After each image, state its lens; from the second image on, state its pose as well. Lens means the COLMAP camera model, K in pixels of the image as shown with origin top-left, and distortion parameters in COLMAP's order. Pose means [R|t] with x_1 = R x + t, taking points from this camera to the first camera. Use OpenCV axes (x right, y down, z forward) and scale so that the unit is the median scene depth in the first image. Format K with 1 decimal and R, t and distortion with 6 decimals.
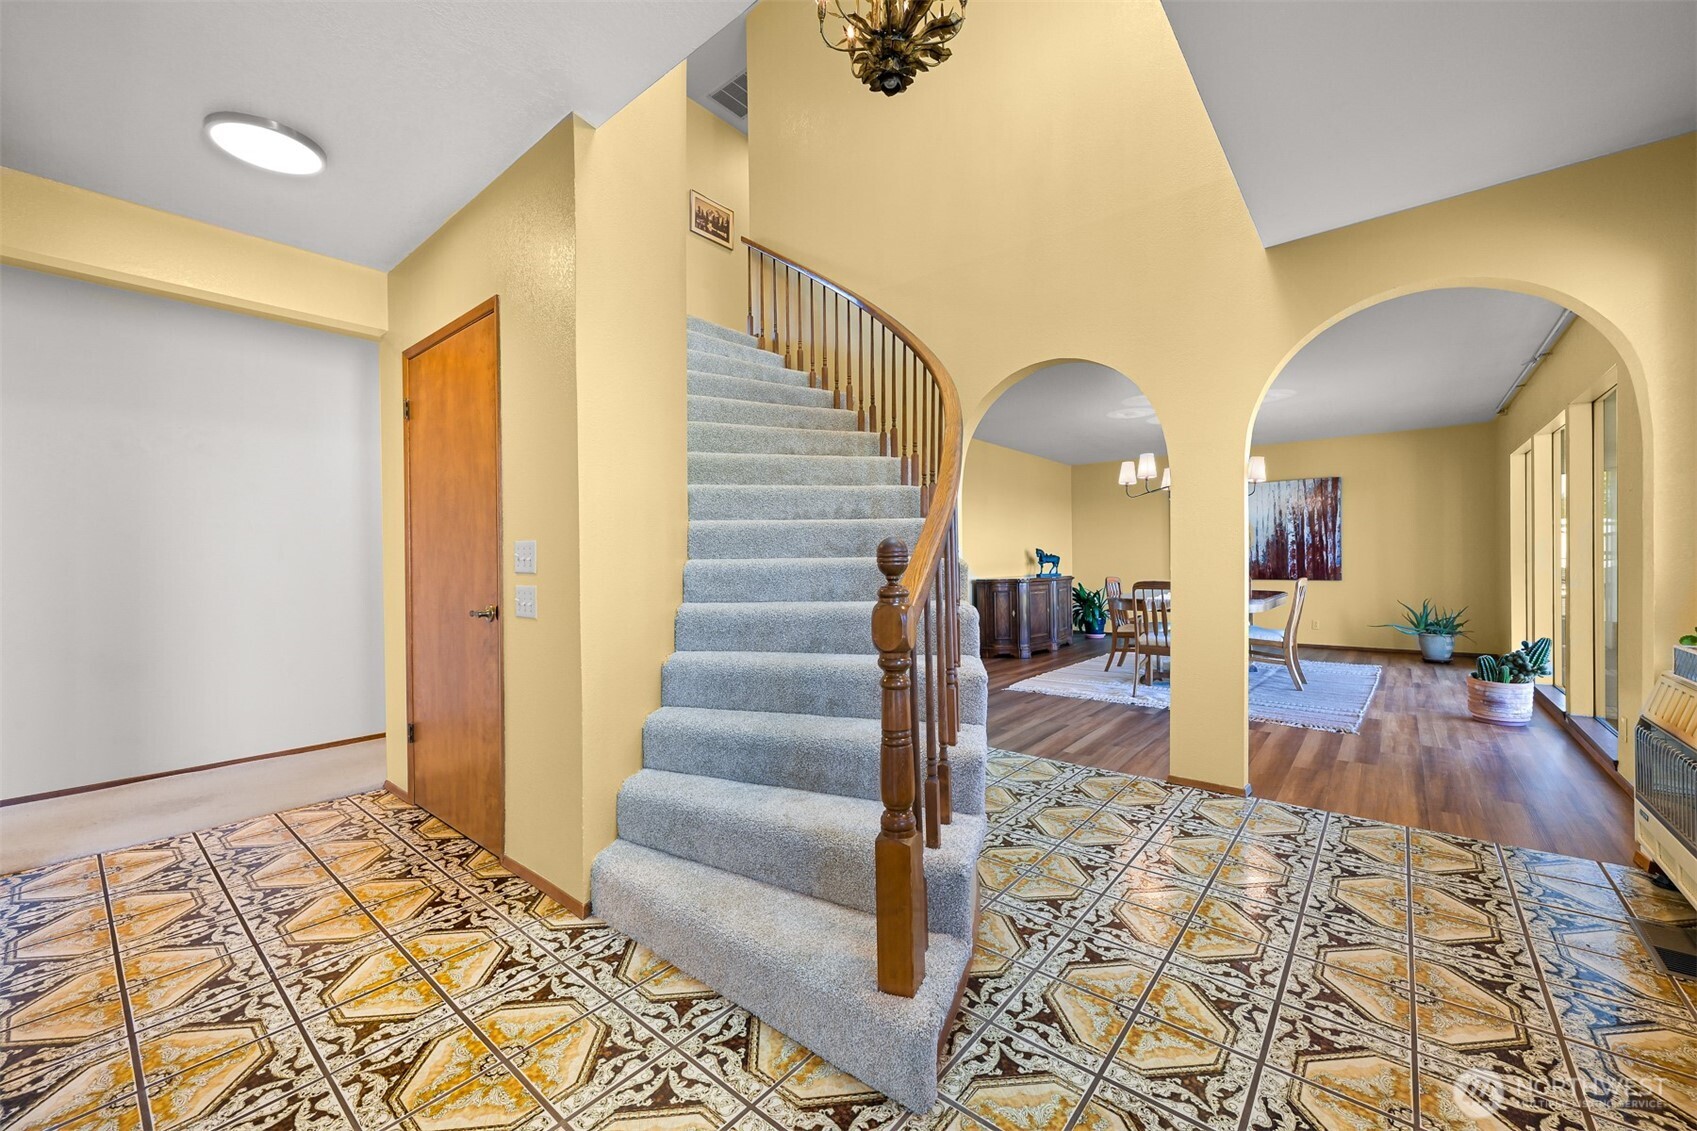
lens RADIAL K [[681.0, 0, 851.5], [0, 681.0, 566.1], [0, 0, 1]] dist [0.003553, 0.000074]
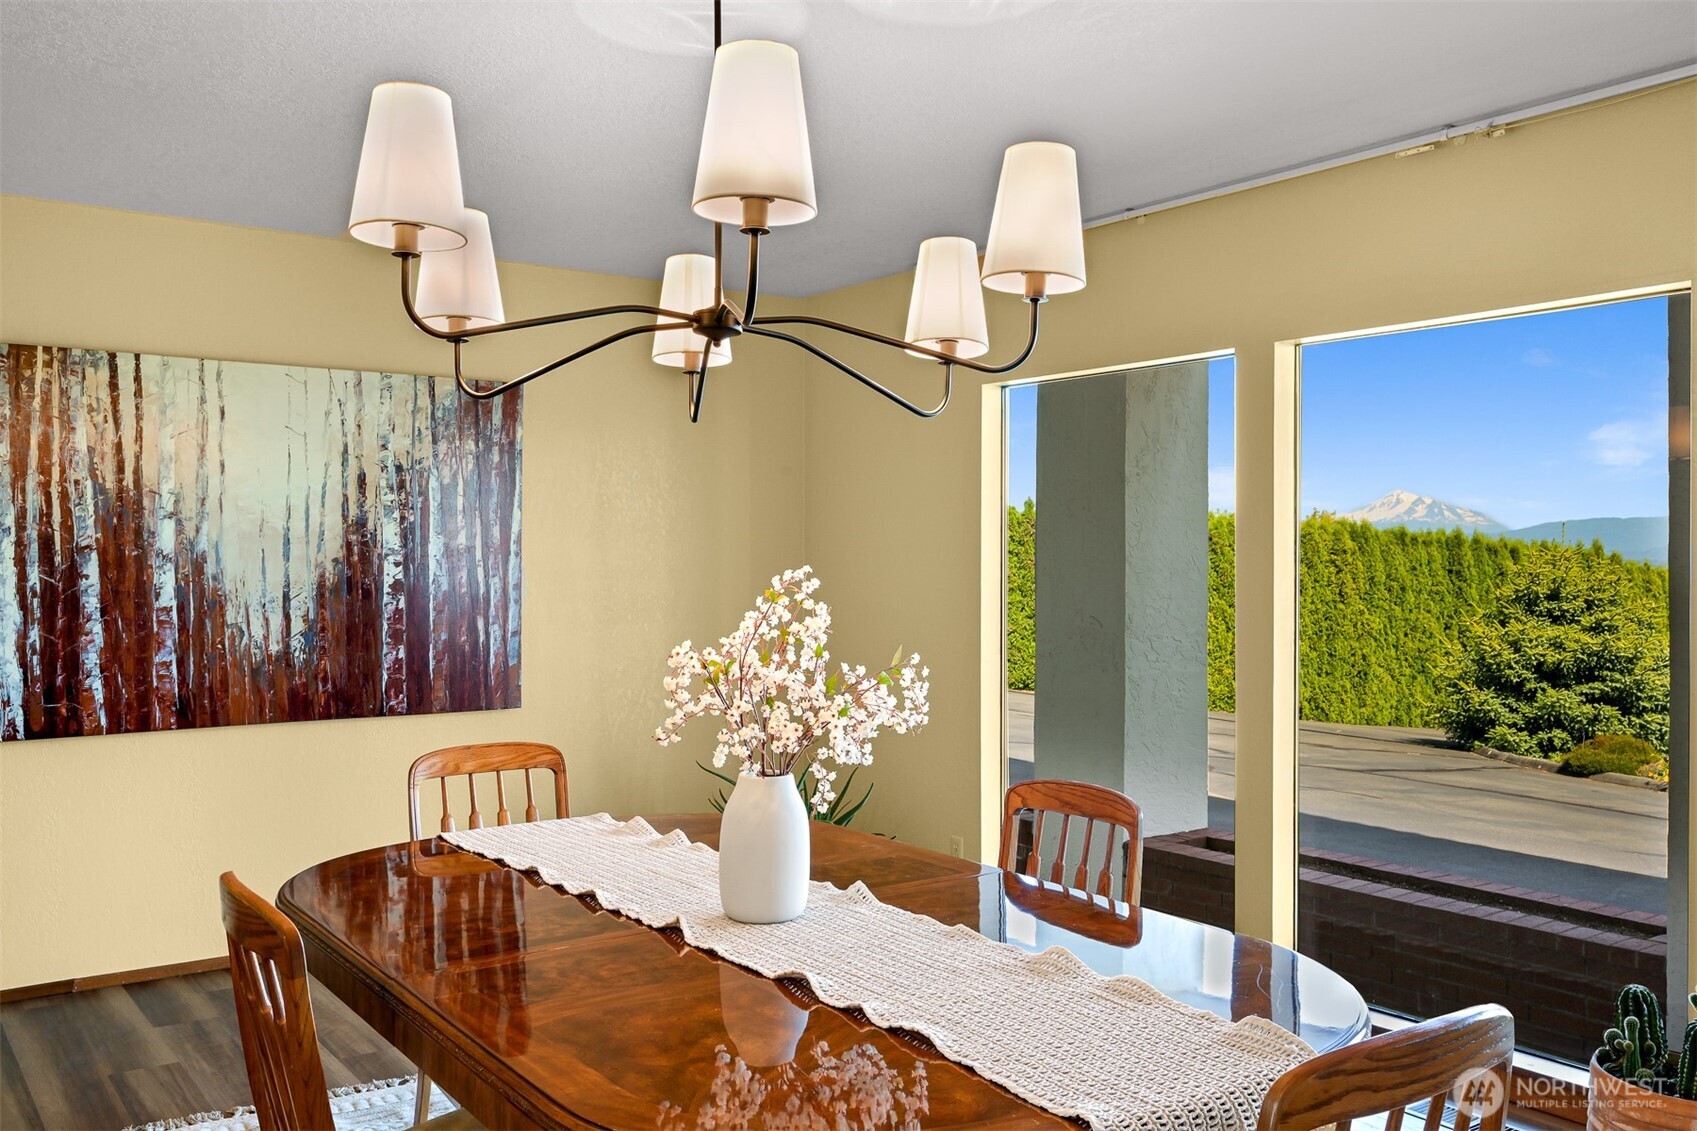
lens RADIAL K [[1437.2, 0, 850.8], [0, 1437.2, 565.7], [0, 0, 1]] dist [0.009643, 0.001563]
pose [[0.255676, 0.007330, 0.966735, 0.104125], [-0.000055, 0.999971, -0.007568, -0.039526], [-0.966762, 0.001882, 0.255670, 0.663930]]
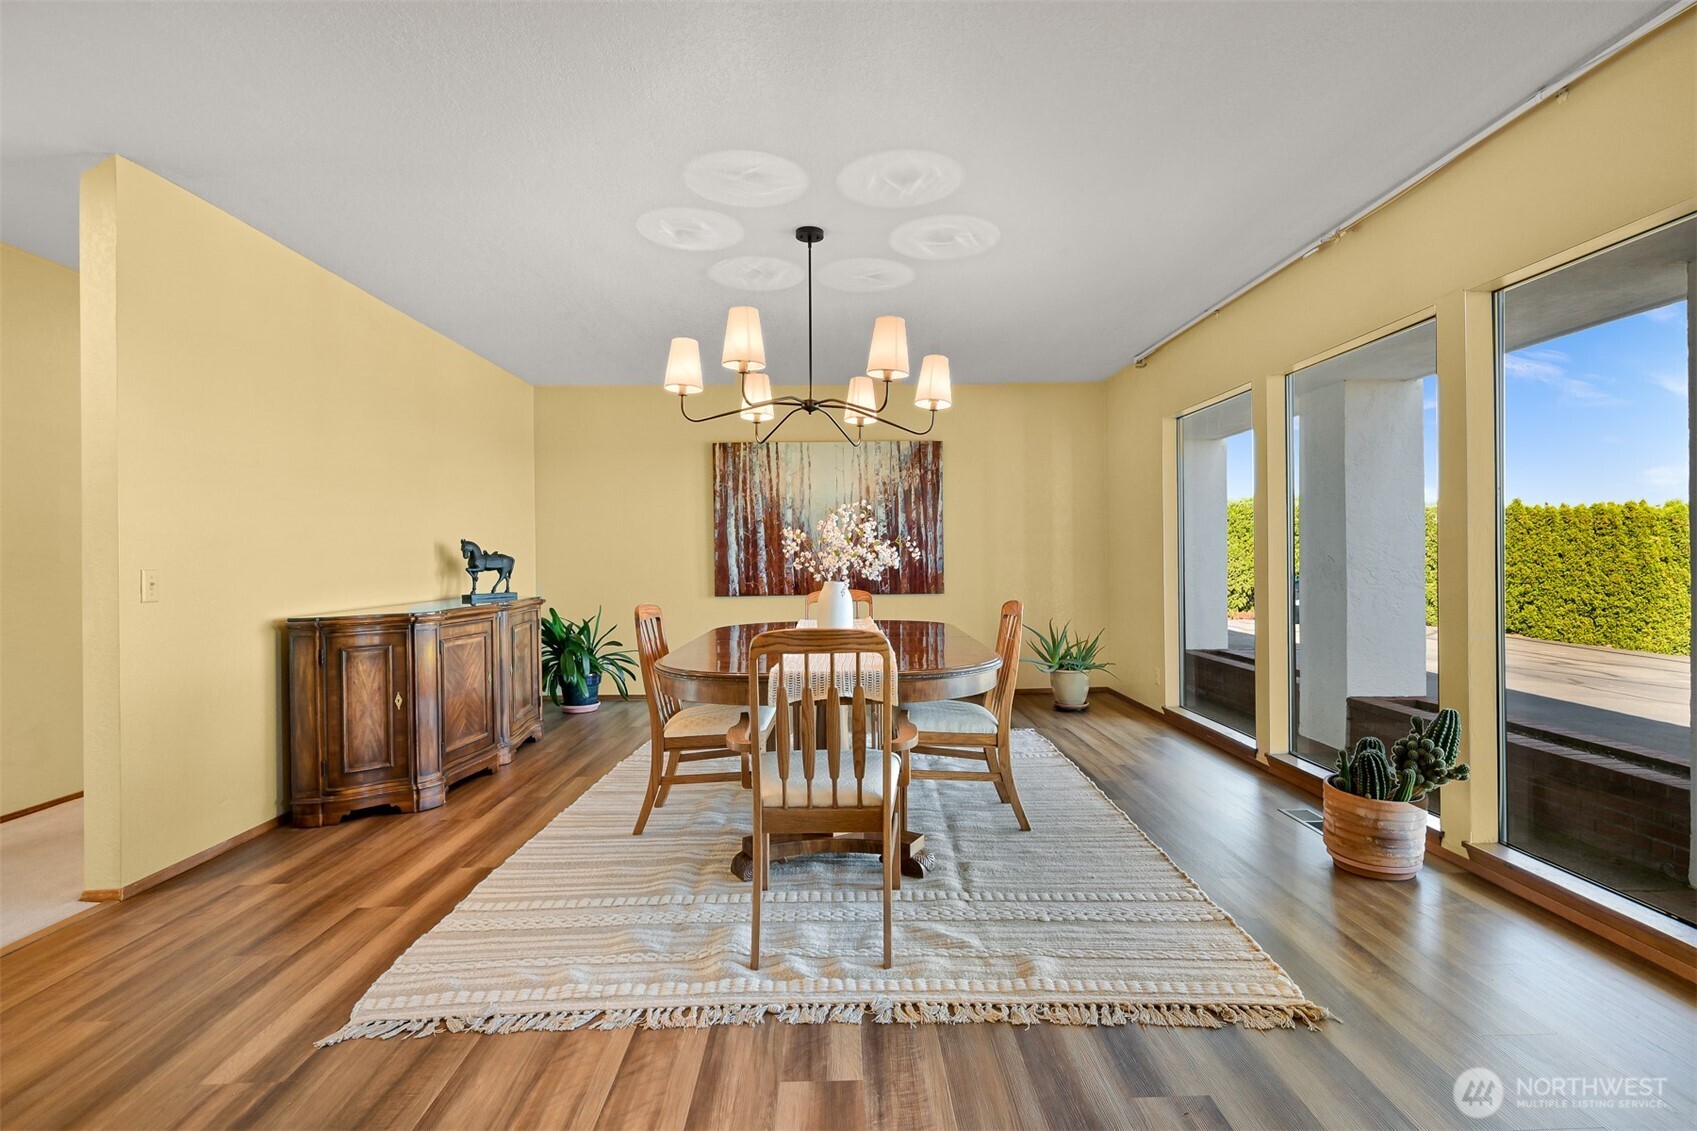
lens RADIAL K [[825.1, 0, 860.6], [0, 825.1, 560.4], [0, 0, 1]] dist [-0.001755, 0.001089]
pose [[0.759465, -0.000411, 0.650548, 0.119308], [0.005317, 0.999970, -0.005575, -0.007813], [-0.650527, 0.007693, 0.759444, 0.421896]]
